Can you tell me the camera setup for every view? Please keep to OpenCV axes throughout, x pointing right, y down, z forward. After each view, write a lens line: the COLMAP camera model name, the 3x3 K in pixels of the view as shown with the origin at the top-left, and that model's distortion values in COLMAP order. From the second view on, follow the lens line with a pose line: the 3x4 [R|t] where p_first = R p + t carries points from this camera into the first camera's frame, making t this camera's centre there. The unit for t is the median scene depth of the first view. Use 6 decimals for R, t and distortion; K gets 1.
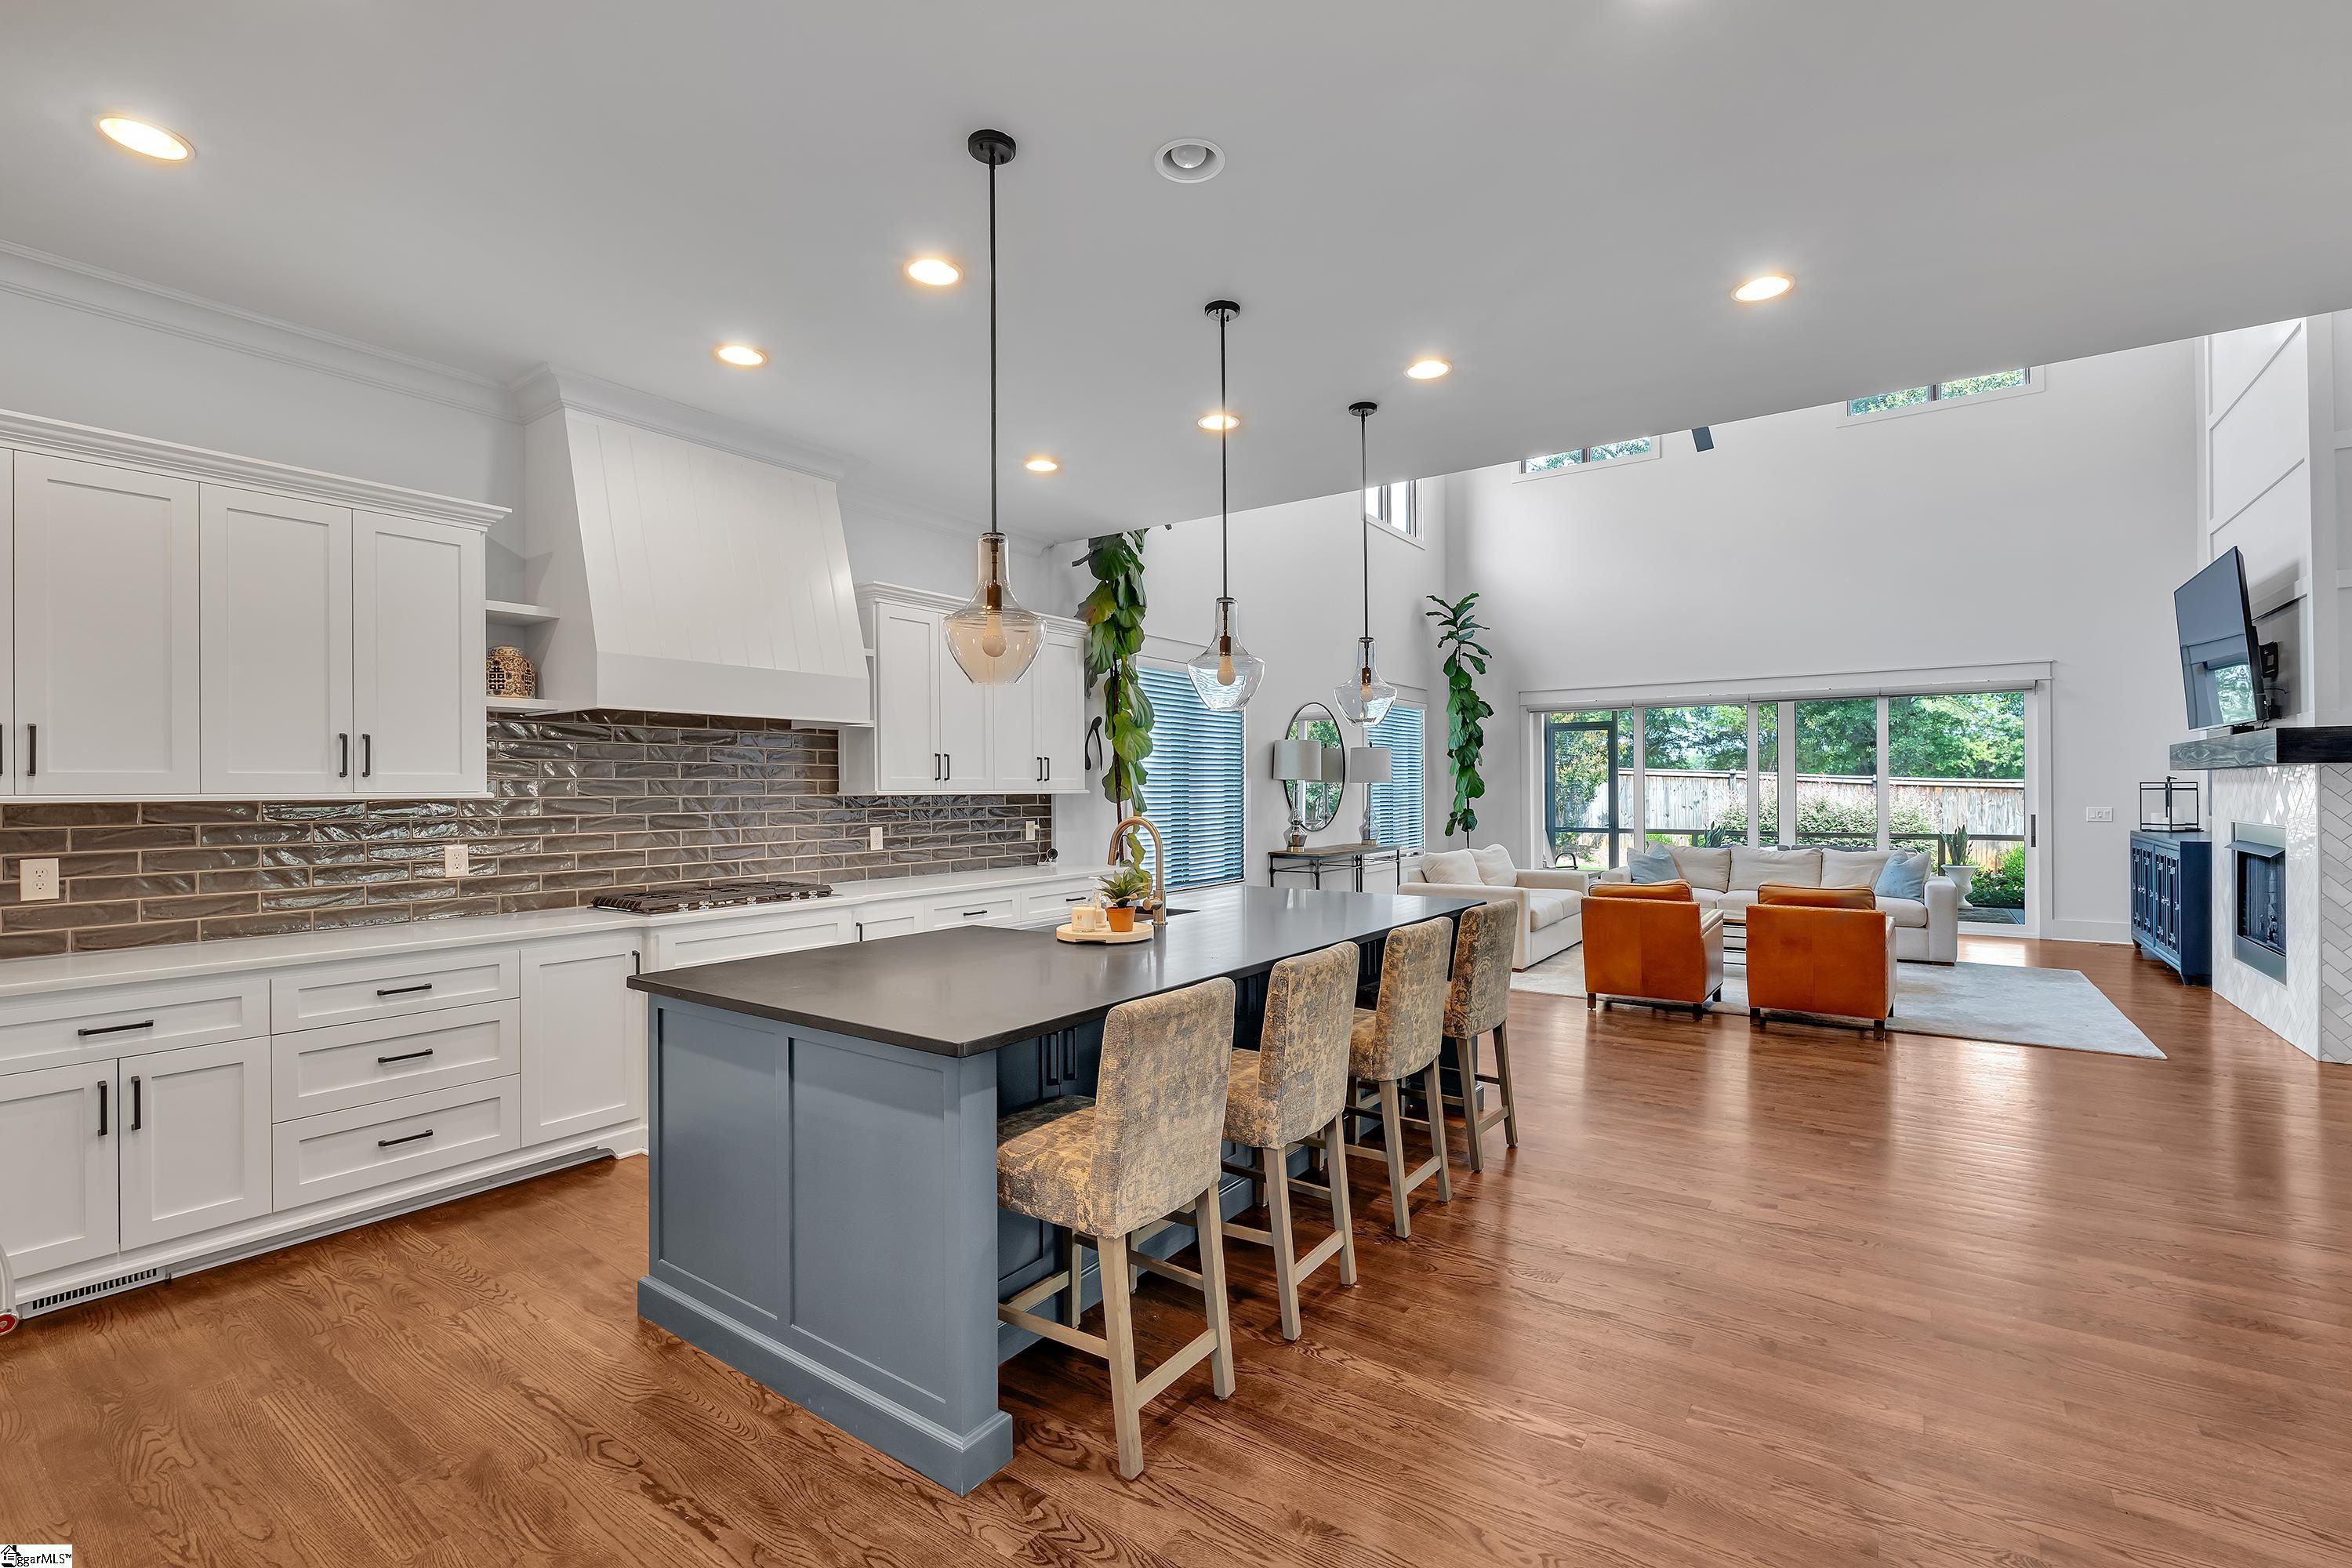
lens RADIAL K [[1032.6, 0, 1167.3], [0, 1032.6, 786.5], [0, 0, 1]] dist [-0.001177, -0.000360]
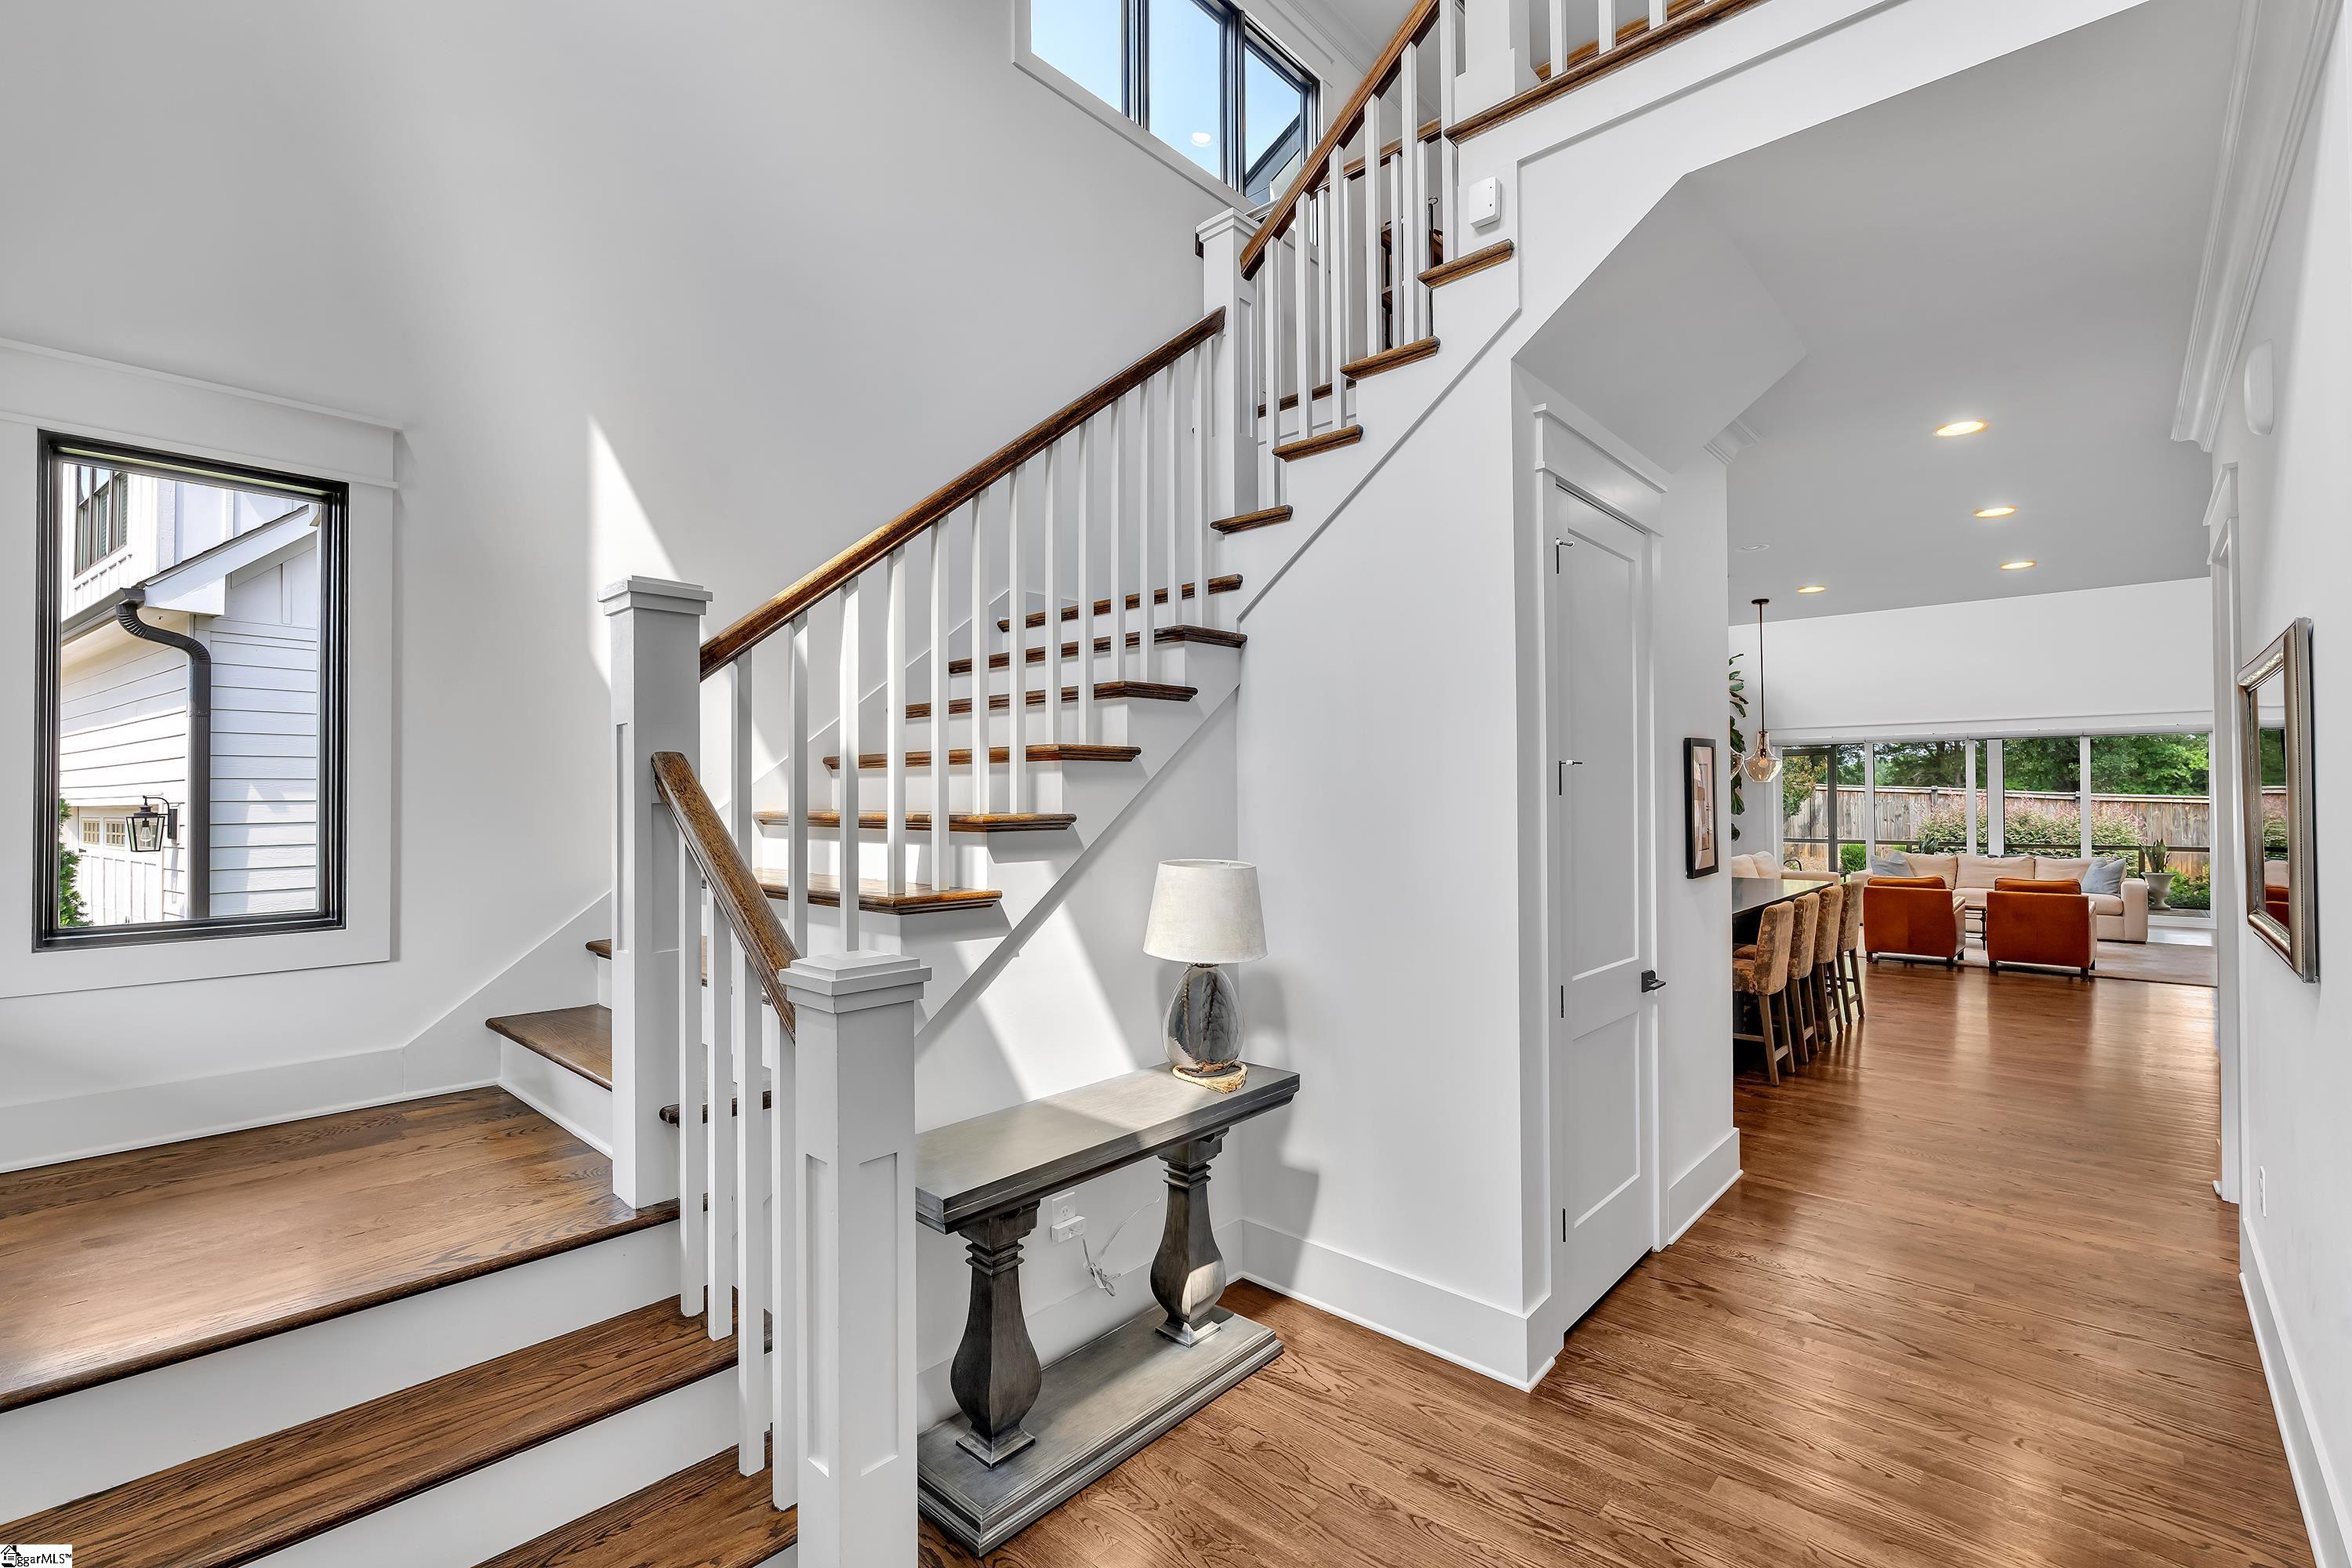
lens RADIAL K [[1136.3, 0, 1173.1], [0, 1136.3, 792.2], [0, 0, 1]] dist [-0.000409, 0.038480]
pose [[0.998031, 0.000368, -0.062717, -0.308519], [-0.000242, 0.999998, 0.002020, -0.019829], [0.062718, -0.002001, 0.998029, -0.443319]]
